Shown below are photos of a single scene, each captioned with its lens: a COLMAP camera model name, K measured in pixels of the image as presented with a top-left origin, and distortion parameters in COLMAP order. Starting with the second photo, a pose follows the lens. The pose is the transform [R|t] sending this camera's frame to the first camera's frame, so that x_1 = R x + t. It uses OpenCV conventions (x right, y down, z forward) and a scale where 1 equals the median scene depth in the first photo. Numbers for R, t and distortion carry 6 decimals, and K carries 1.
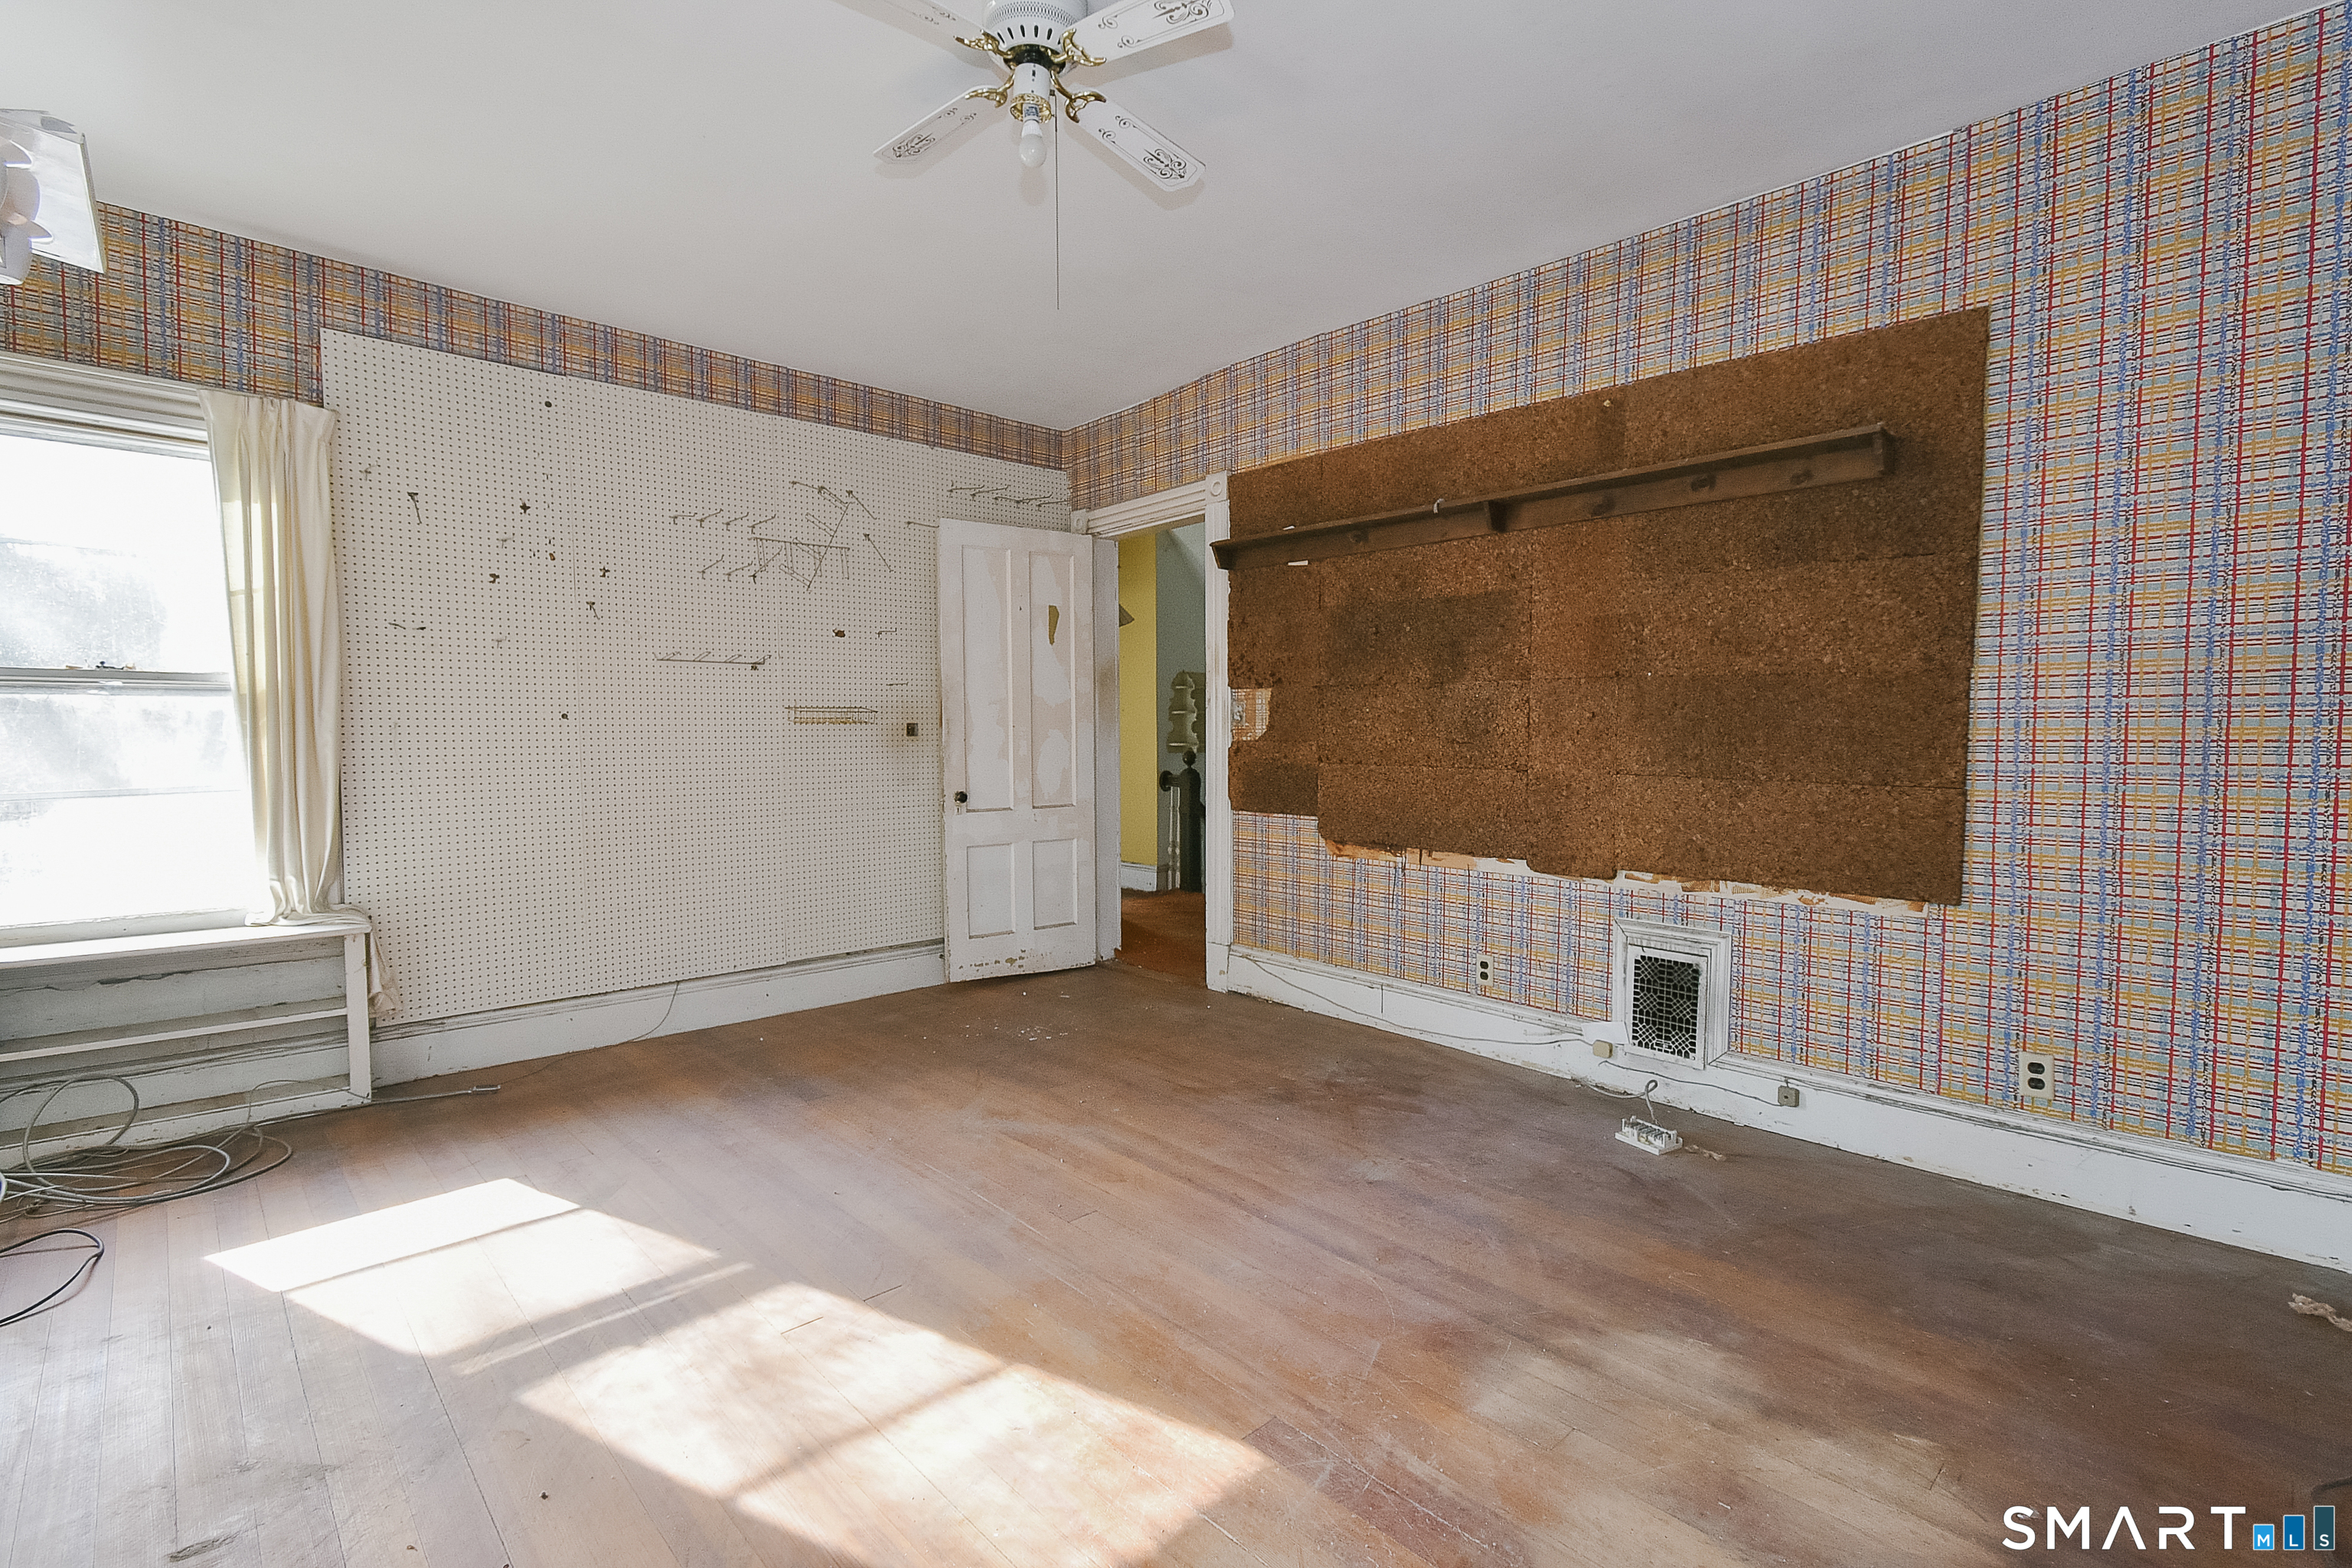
lens RADIAL K [[1032.3, 0, 1174.9], [0, 1032.3, 782.5], [0, 0, 1]] dist [0.007909, -0.005204]
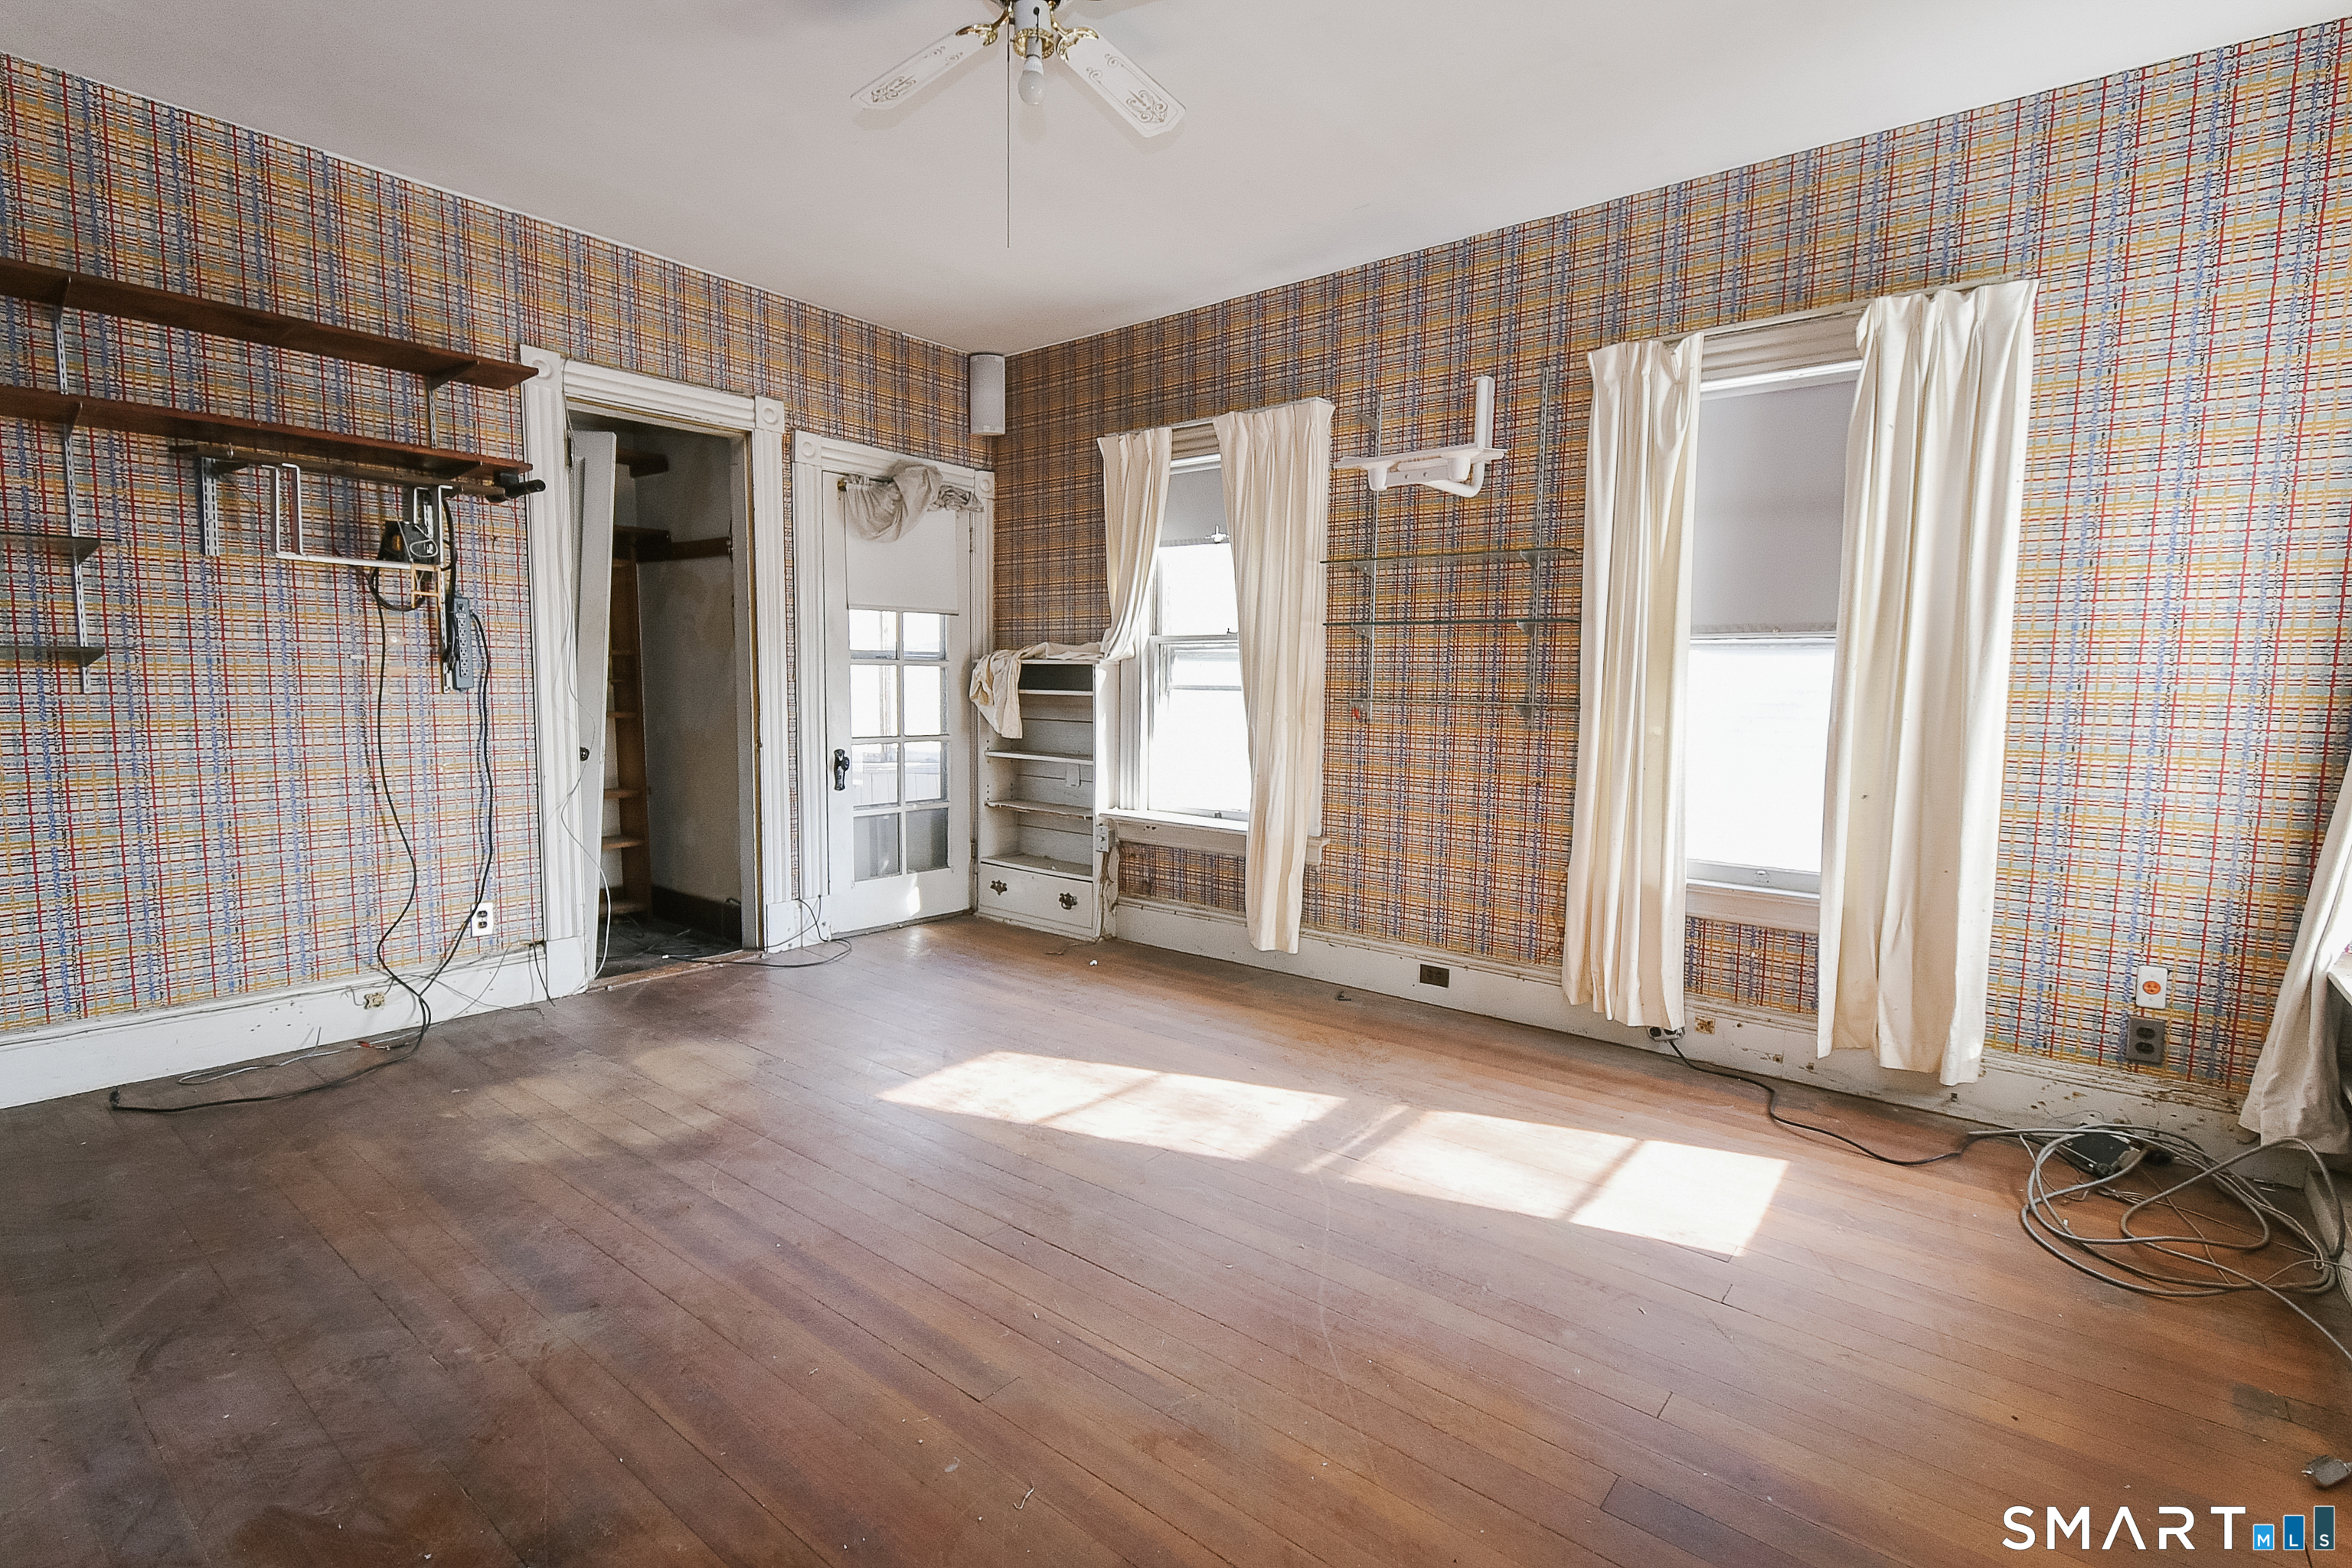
lens RADIAL K [[1032.3, 0, 1174.9], [0, 1032.3, 782.5], [0, 0, 1]] dist [0.007909, -0.005204]
pose [[-0.990302, 0.000240, -0.138933, -0.124680], [-0.021674, 0.987487, 0.156201, -0.105056], [0.137233, 0.157698, -0.977905, 1.919216]]
